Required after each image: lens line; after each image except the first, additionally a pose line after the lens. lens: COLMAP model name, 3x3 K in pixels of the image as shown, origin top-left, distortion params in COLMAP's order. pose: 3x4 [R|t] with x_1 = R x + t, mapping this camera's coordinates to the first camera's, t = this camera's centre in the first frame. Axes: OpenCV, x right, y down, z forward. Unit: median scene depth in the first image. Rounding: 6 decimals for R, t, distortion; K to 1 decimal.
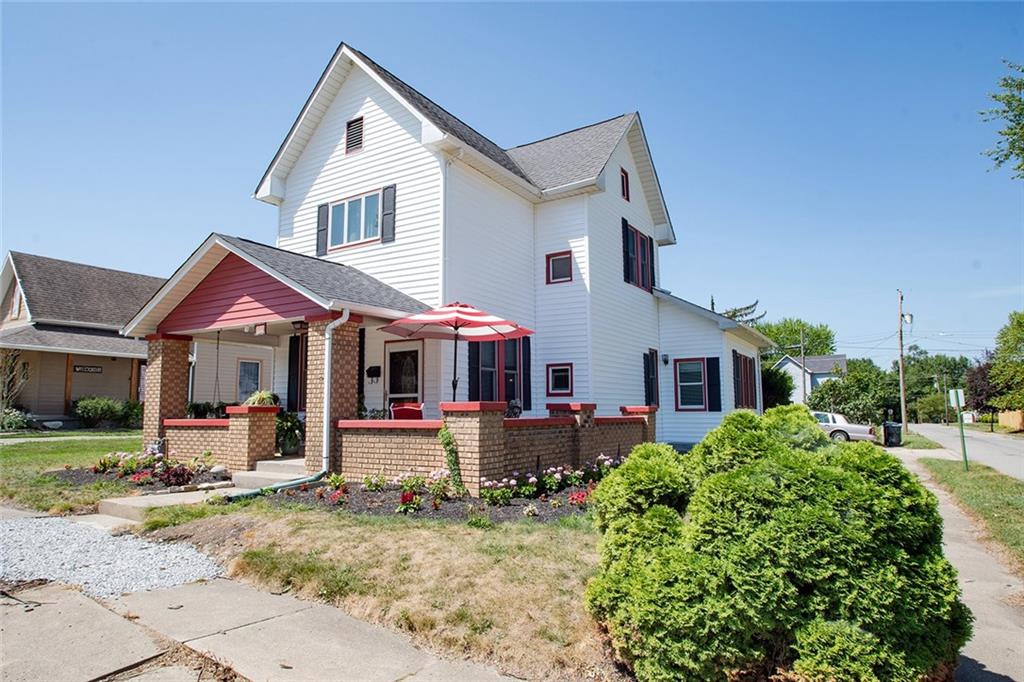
lens RADIAL K [[608.2, 0, 507.8], [0, 608.2, 340.9], [0, 0, 1]] dist [-0.028262, -0.000641]
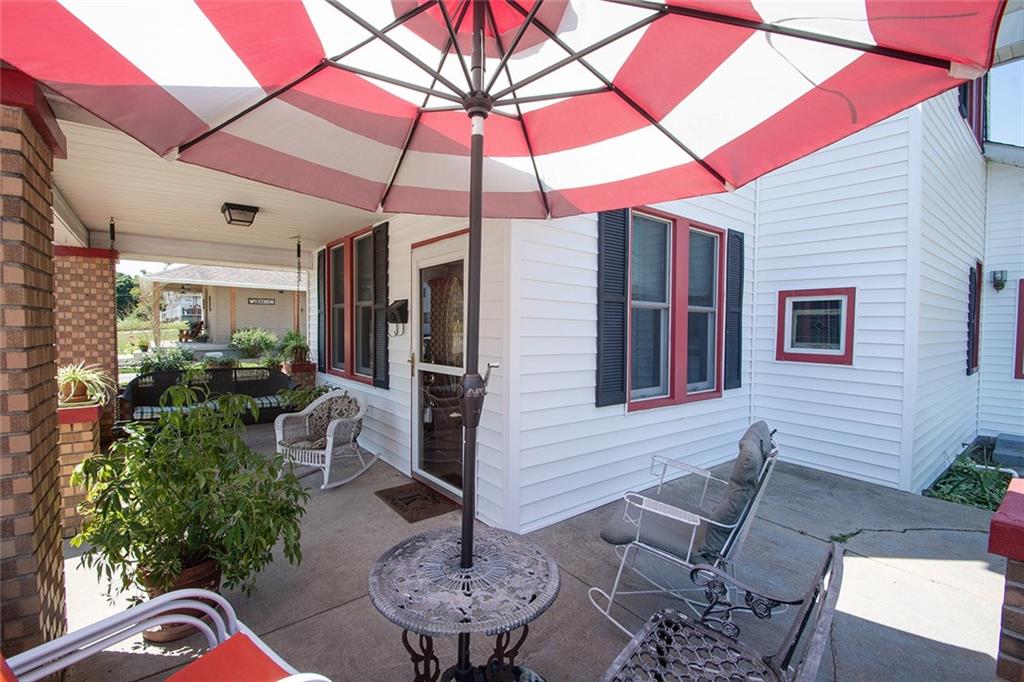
lens RADIAL K [[450.3, 0, 506.9], [0, 450.3, 342.5], [0, 0, 1]] dist [0.001048, -0.004699]
pose [[0.943119, 0.025575, -0.331470, -0.021845], [0.023409, 0.989454, 0.142945, 0.026449], [0.331630, -0.142574, 0.932574, 0.698916]]
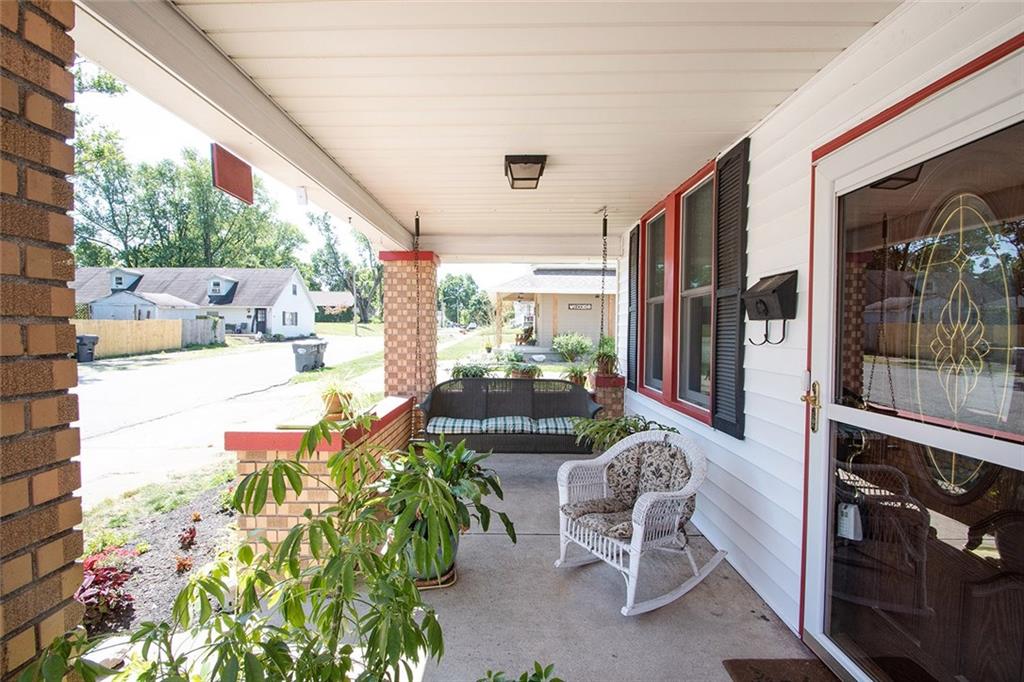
lens RADIAL K [[450.3, 0, 506.2], [0, 450.3, 342.6], [0, 0, 1]] dist [0.001048, -0.004699]
pose [[0.531140, 0.033668, -0.846615, -0.123205], [0.086306, 0.991863, 0.093589, 0.043002], [0.842877, -0.122777, 0.523912, 0.816342]]
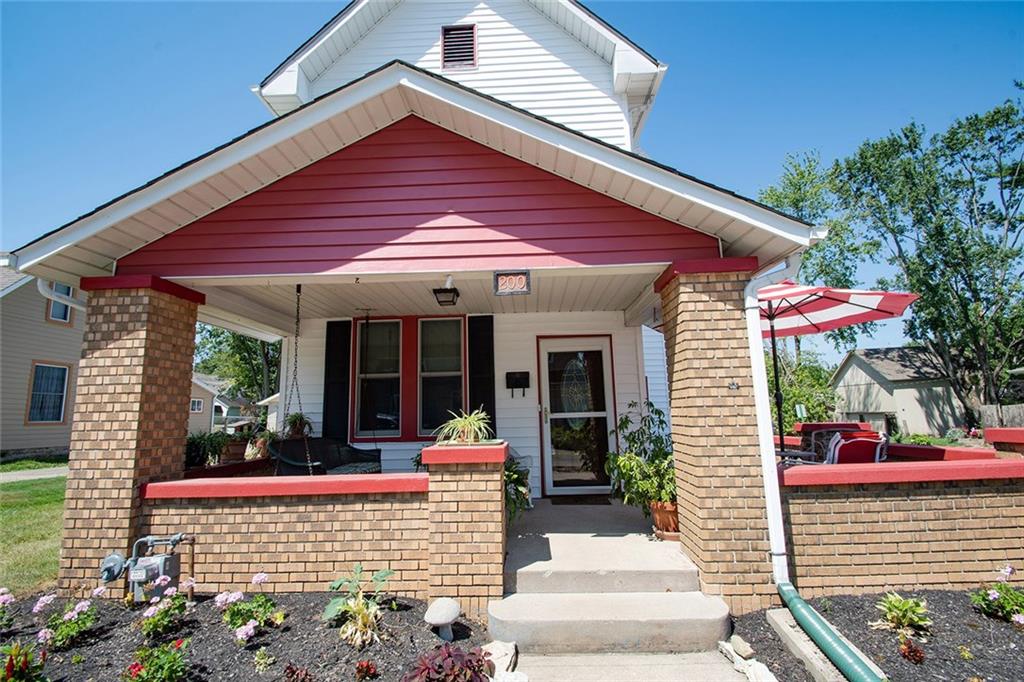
lens RADIAL K [[450.3, 0, 511.0], [0, 450.3, 345.0], [0, 0, 1]] dist [0.001048, -0.004699]
pose [[0.865046, 0.063458, 0.497663, -0.483064], [-0.040001, 0.997534, -0.057667, 0.041436], [-0.500095, 0.029978, 0.865451, 0.571597]]
